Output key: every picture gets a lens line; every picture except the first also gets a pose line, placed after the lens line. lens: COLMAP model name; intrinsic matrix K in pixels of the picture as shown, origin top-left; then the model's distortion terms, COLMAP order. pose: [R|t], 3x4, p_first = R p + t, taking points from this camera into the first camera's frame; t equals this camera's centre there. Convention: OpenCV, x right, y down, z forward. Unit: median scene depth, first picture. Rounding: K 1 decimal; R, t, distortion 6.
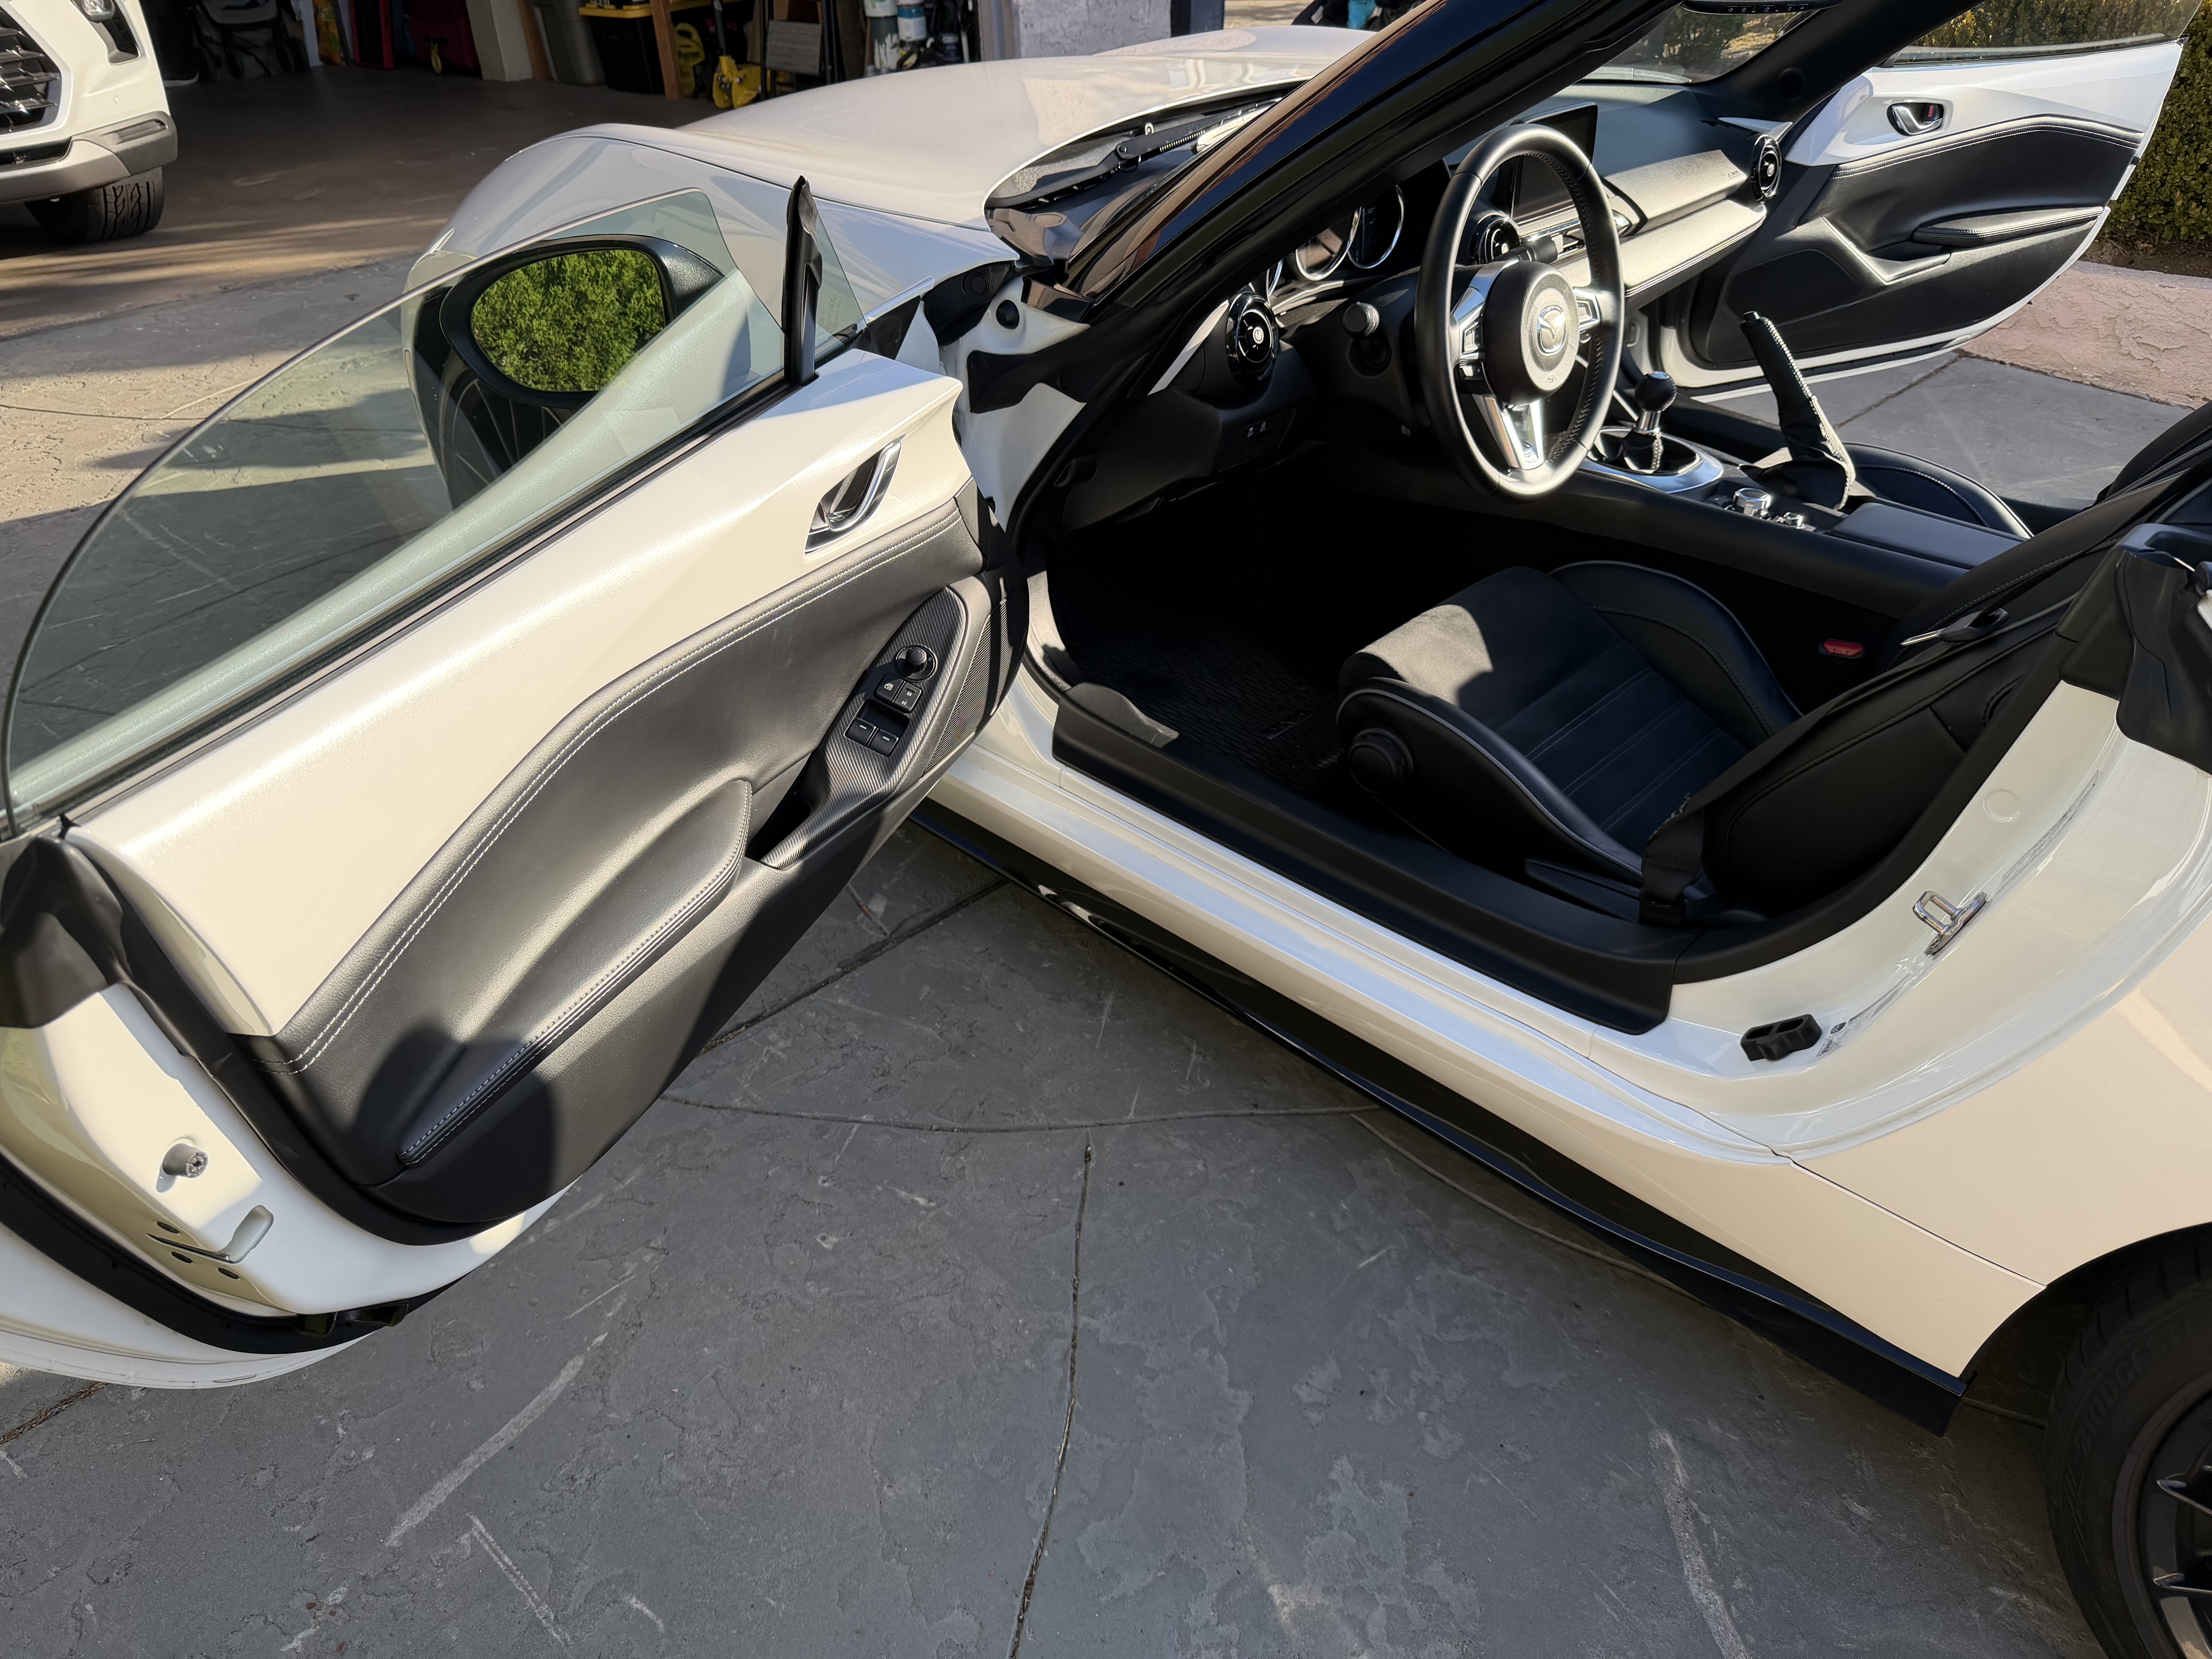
lens RADIAL K [[1495.8, 0, 1171.1], [0, 1495.8, 806.0], [0, 0, 1]] dist [0.005406, -0.001763]
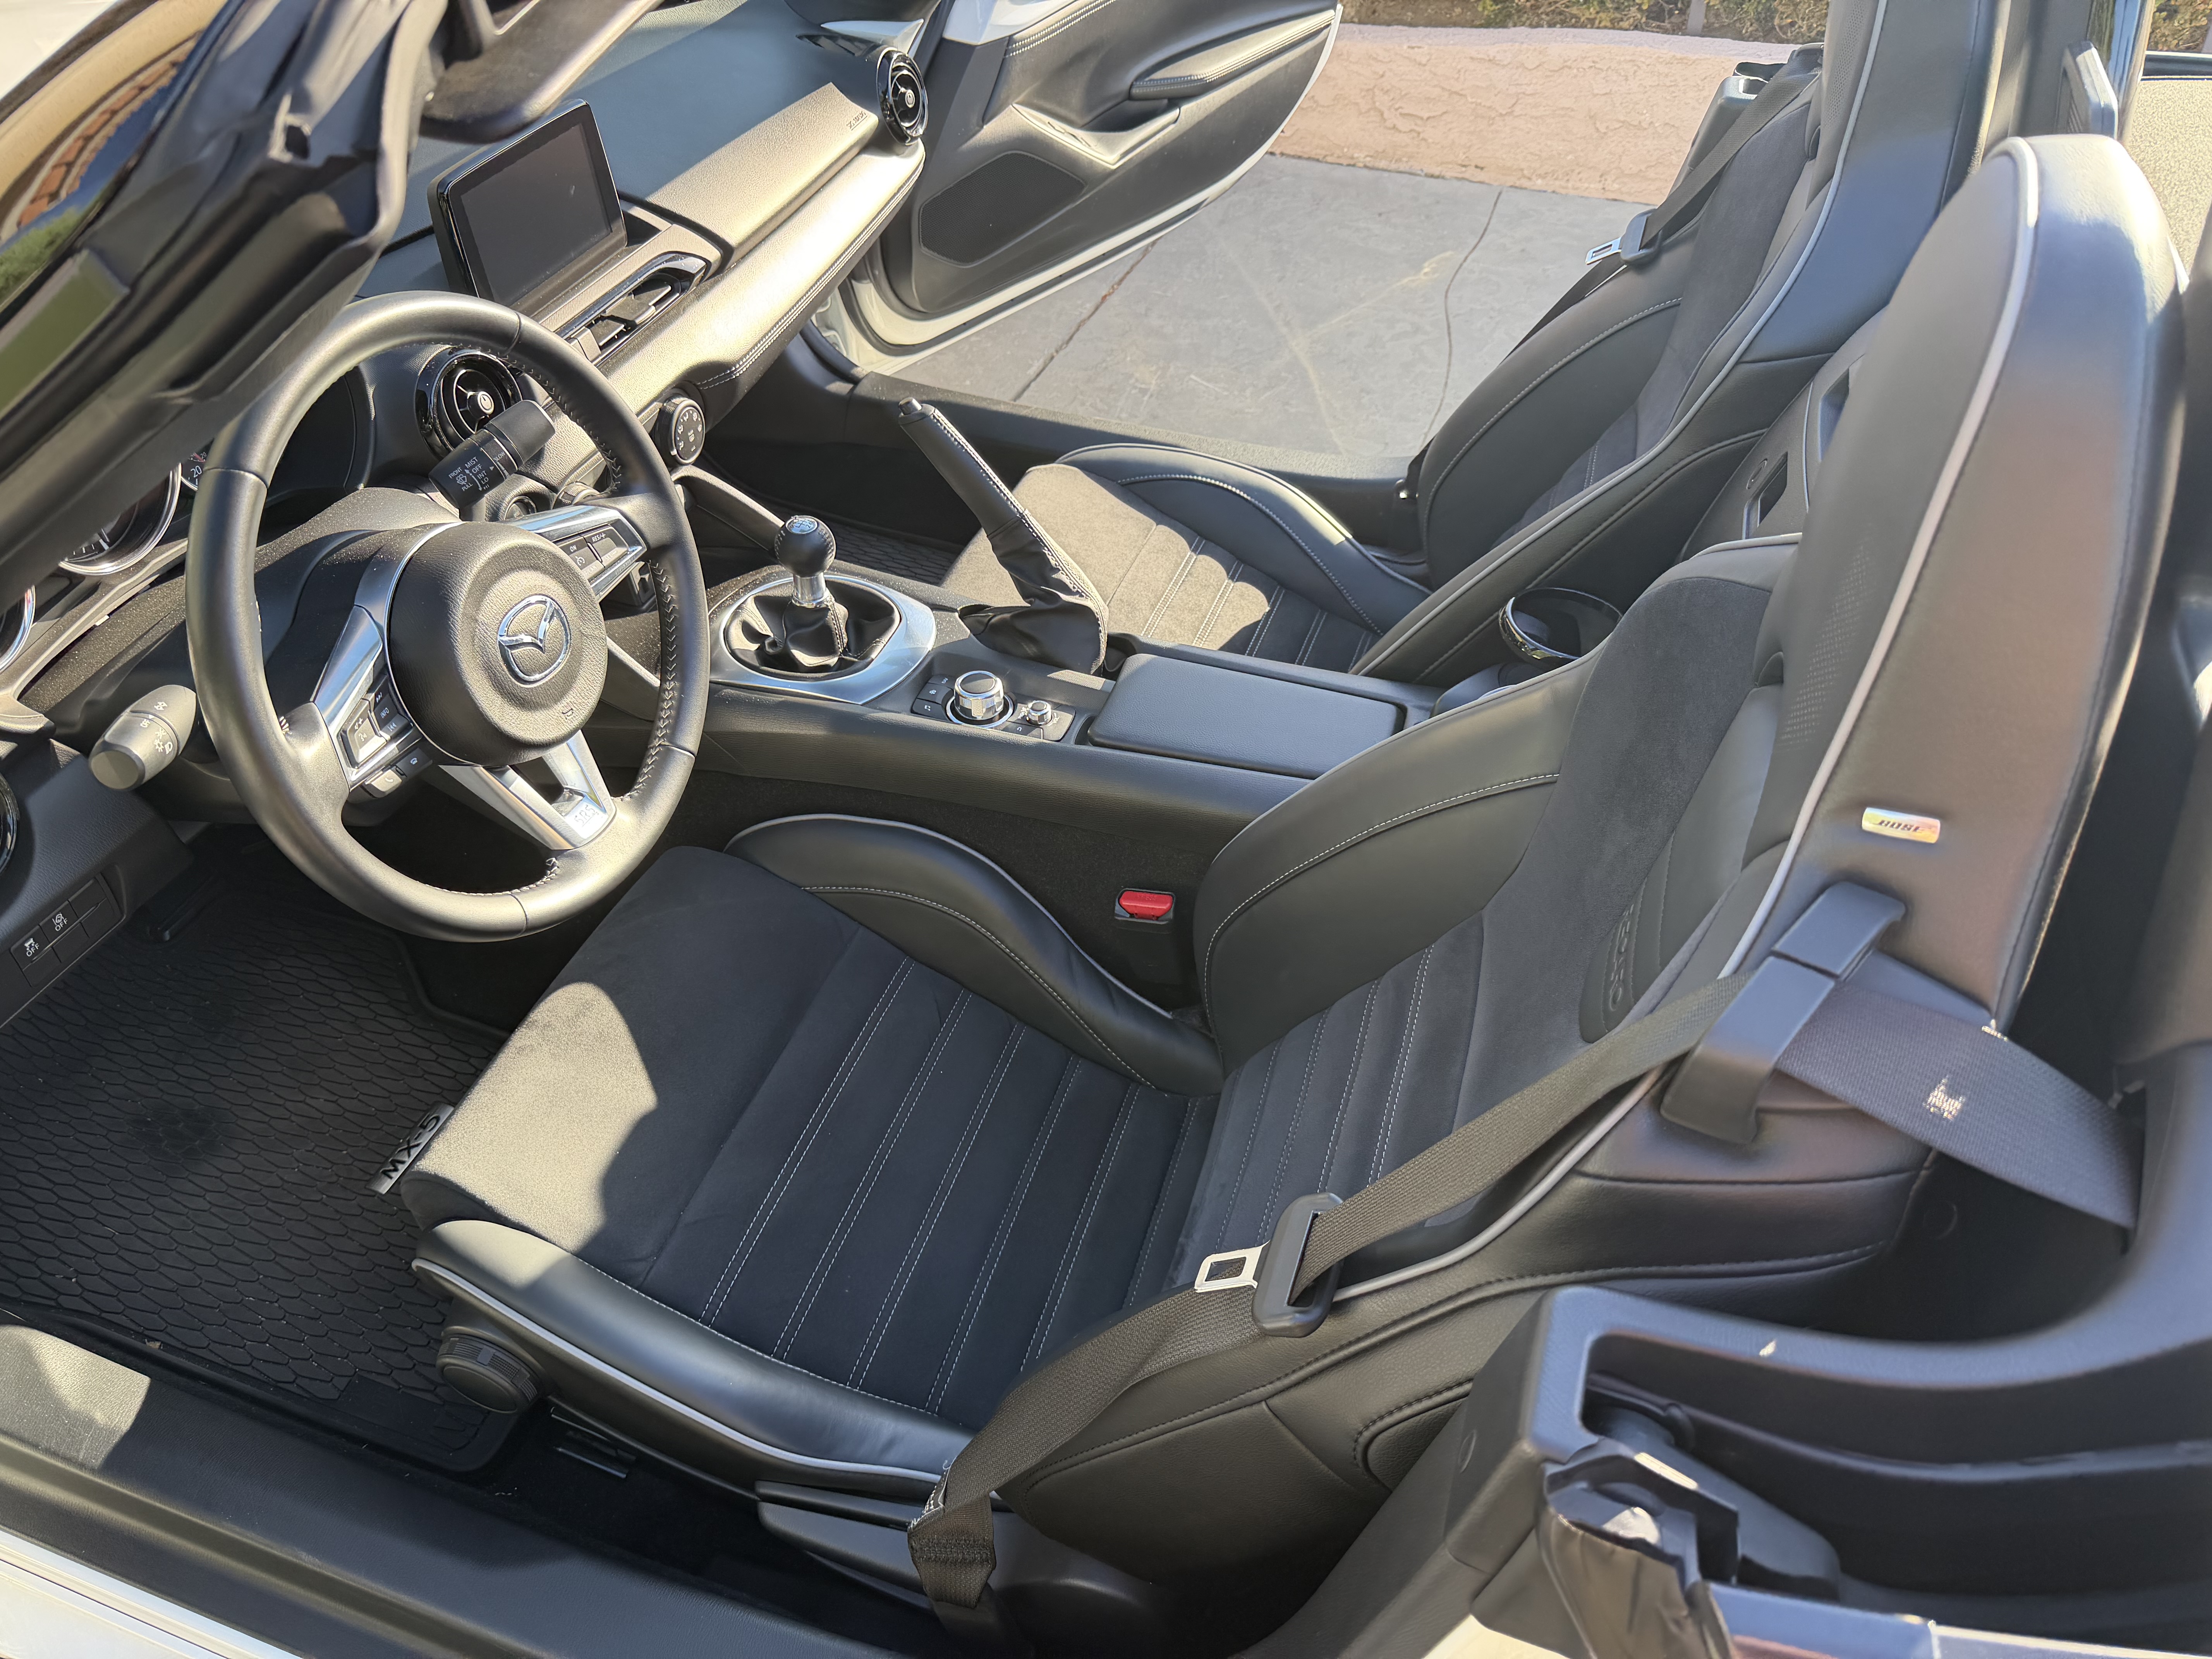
lens RADIAL K [[1569.3, 0, 1106.0], [0, 1569.3, 829.5], [0, 0, 1]] dist [0.005190, -0.010582]
pose [[0.915534, -0.285287, 0.283564, 0.151115], [0.241675, 0.953671, 0.179176, -0.176258], [-0.321543, -0.095512, 0.942066, 0.207945]]
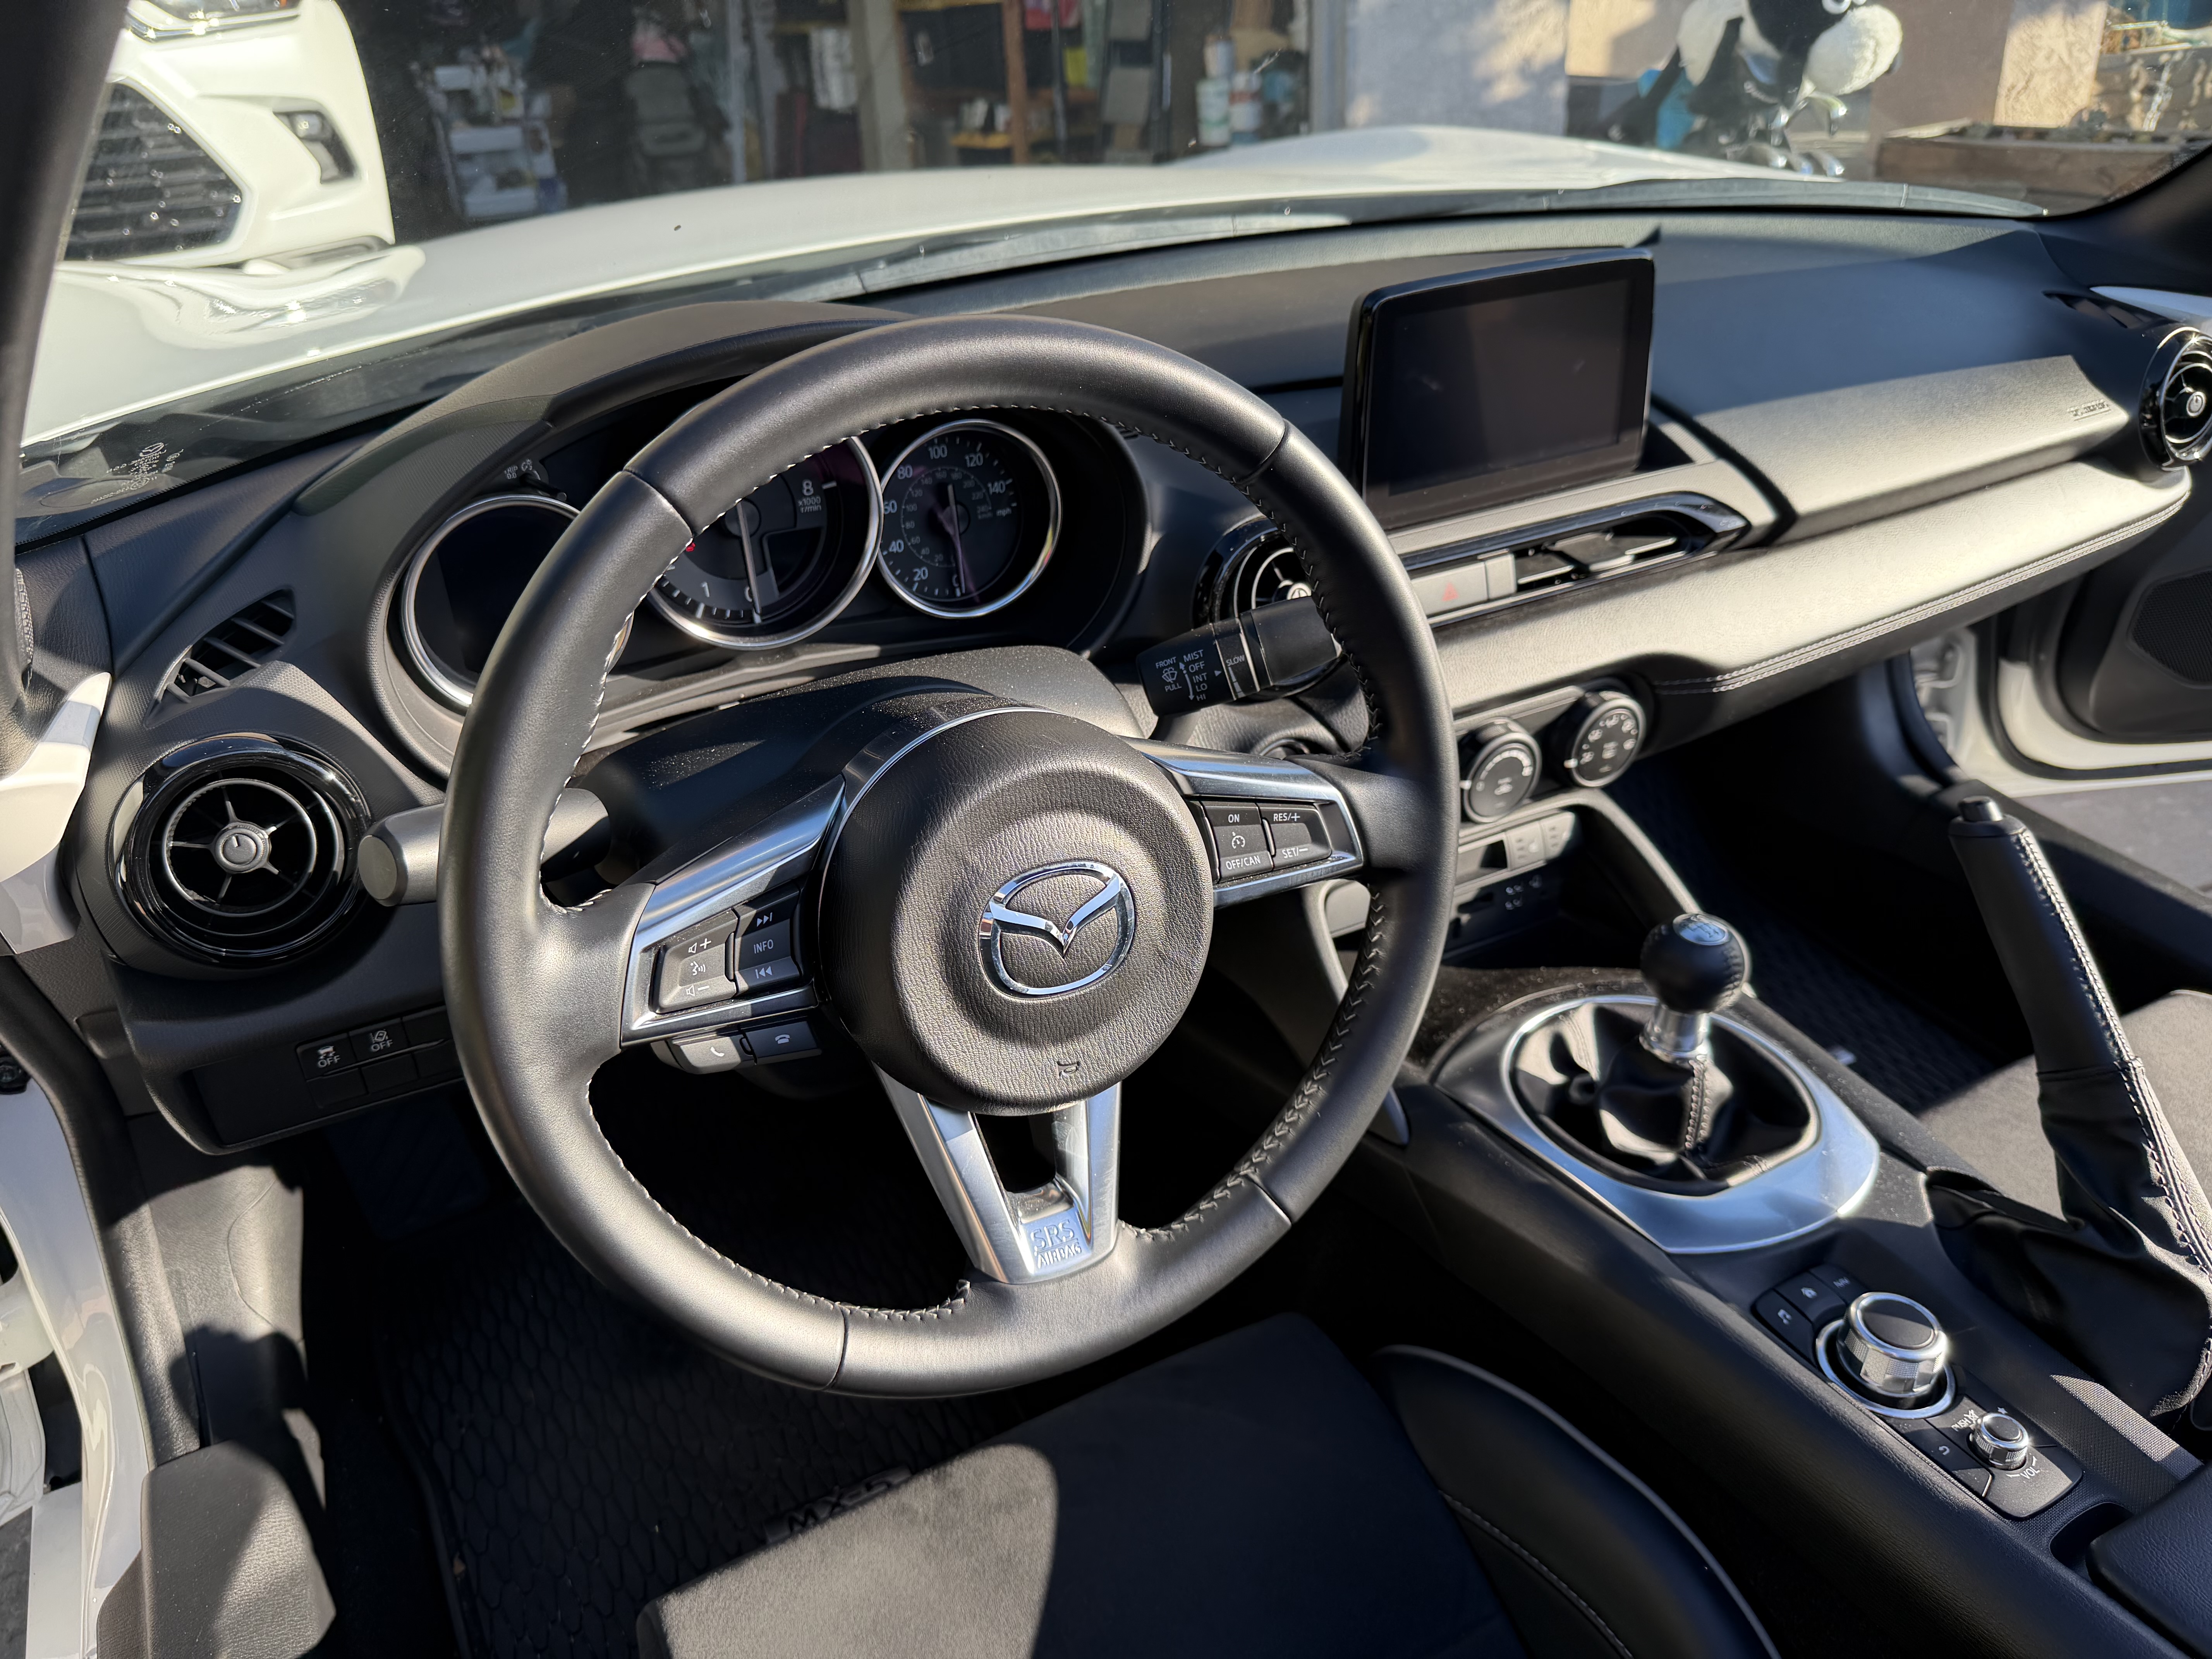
lens RADIAL K [[1569.3, 0, 1106.0], [0, 1569.3, 829.5], [0, 0, 1]] dist [0.005190, -0.010582]
pose [[0.945421, 0.129086, -0.299193, 0.209709], [-0.152389, 0.986744, -0.055805, -0.187156], [0.288023, 0.098353, 0.952559, 0.395187]]
